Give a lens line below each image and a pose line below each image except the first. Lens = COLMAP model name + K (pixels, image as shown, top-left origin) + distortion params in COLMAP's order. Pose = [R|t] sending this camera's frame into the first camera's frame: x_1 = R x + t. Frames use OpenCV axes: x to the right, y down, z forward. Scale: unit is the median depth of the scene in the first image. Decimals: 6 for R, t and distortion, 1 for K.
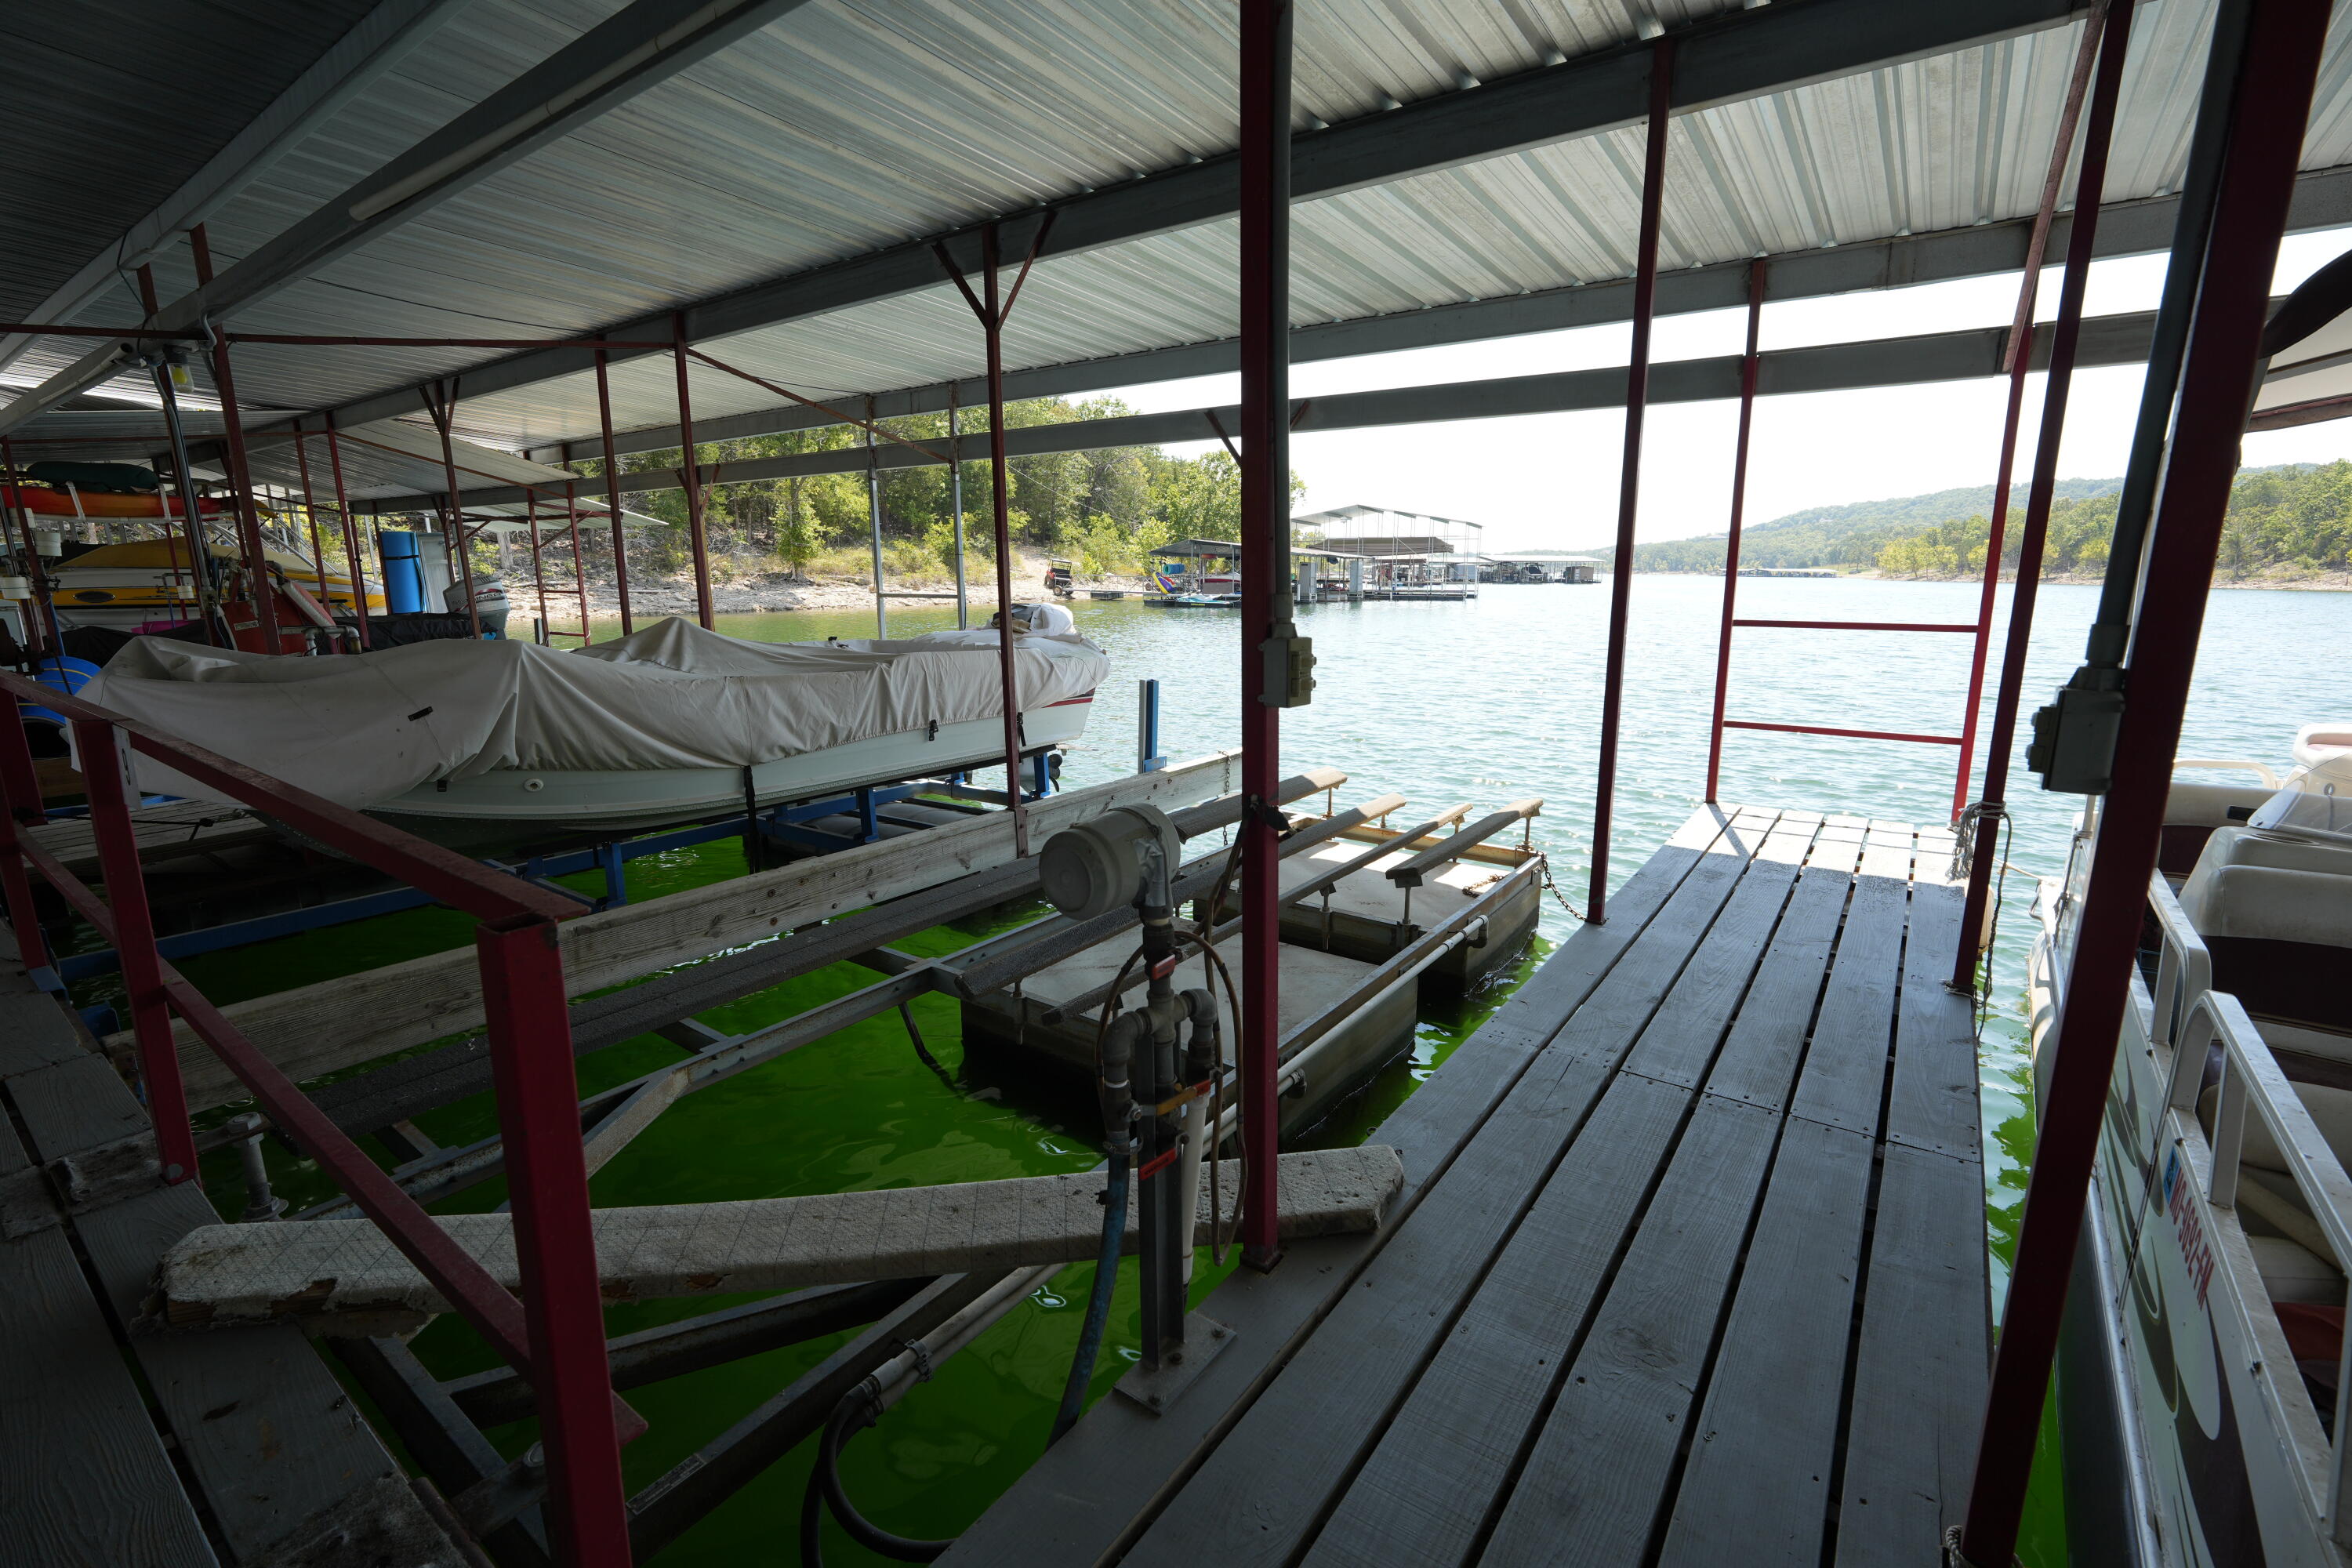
lens RADIAL K [[1041.8, 0, 1176.0], [0, 1041.8, 784.0], [0, 0, 1]] dist [-0.023608, 0.000444]
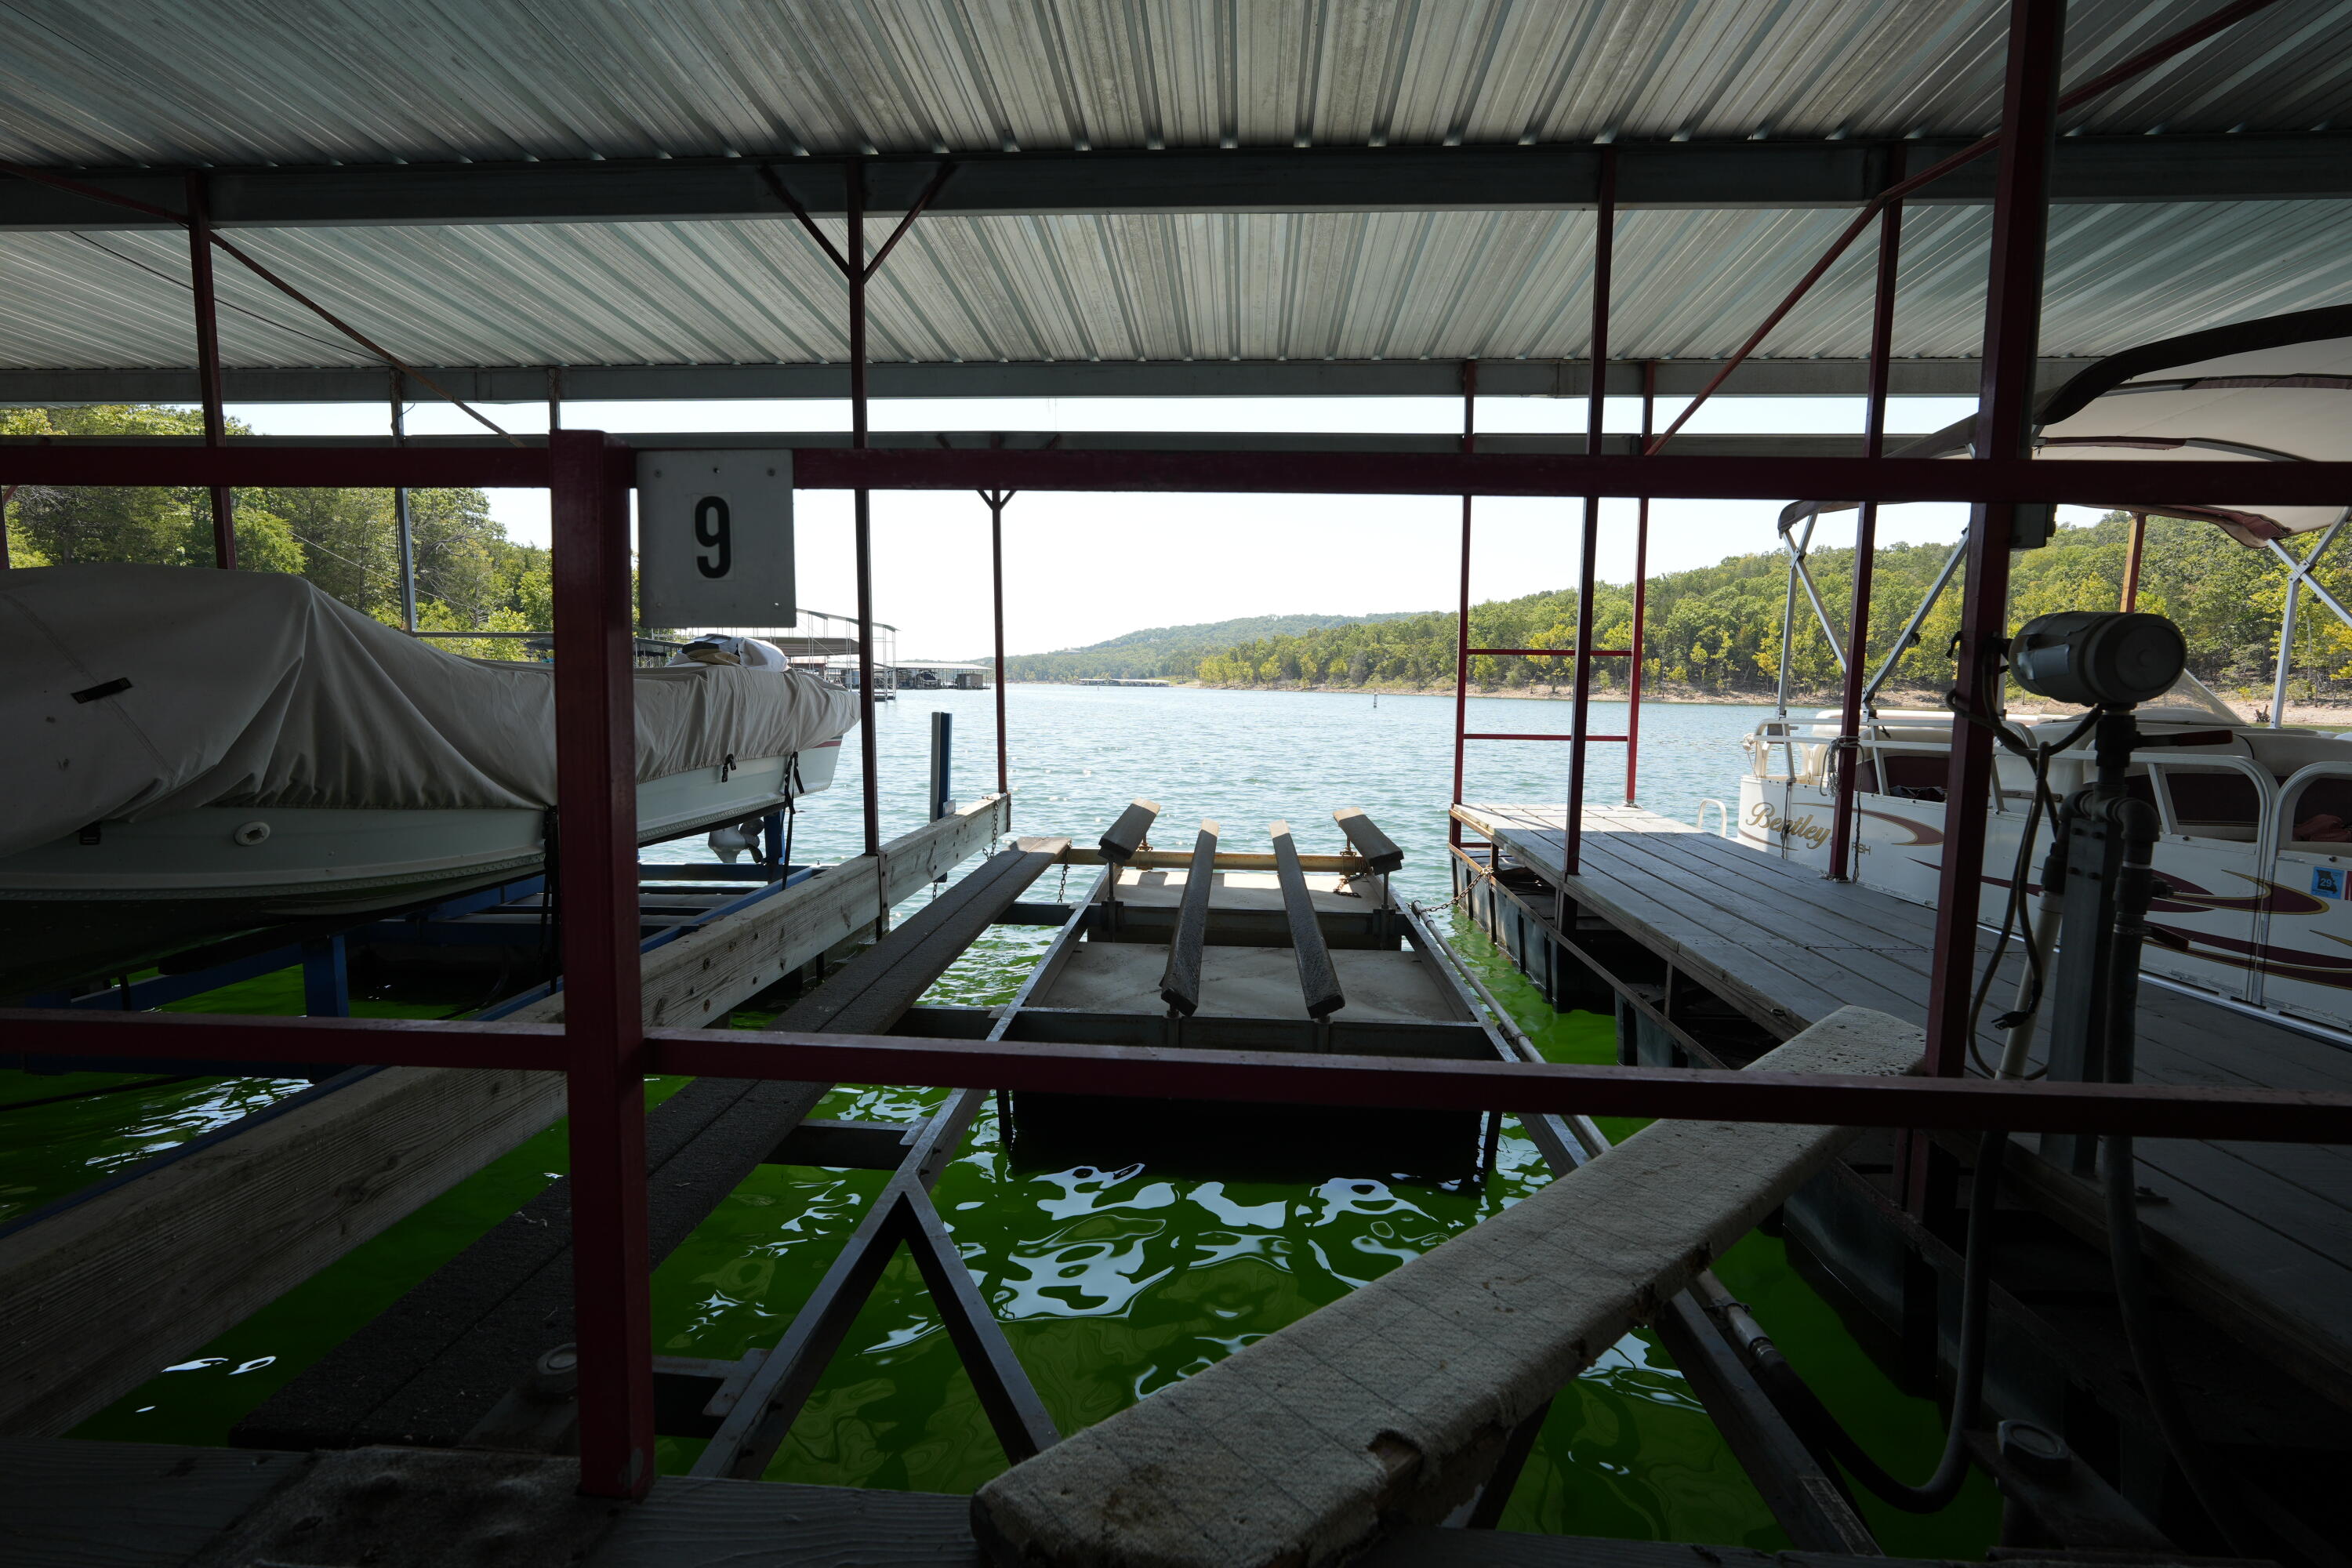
lens RADIAL K [[1046.3, 0, 1176.0], [0, 1046.3, 784.0], [0, 0, 1]] dist [-0.027017, 0.011844]
pose [[0.836812, -0.040542, 0.545987, -0.326317], [0.097347, 0.992382, -0.075510, 0.044310], [-0.538767, 0.116338, 0.834384, 0.146372]]
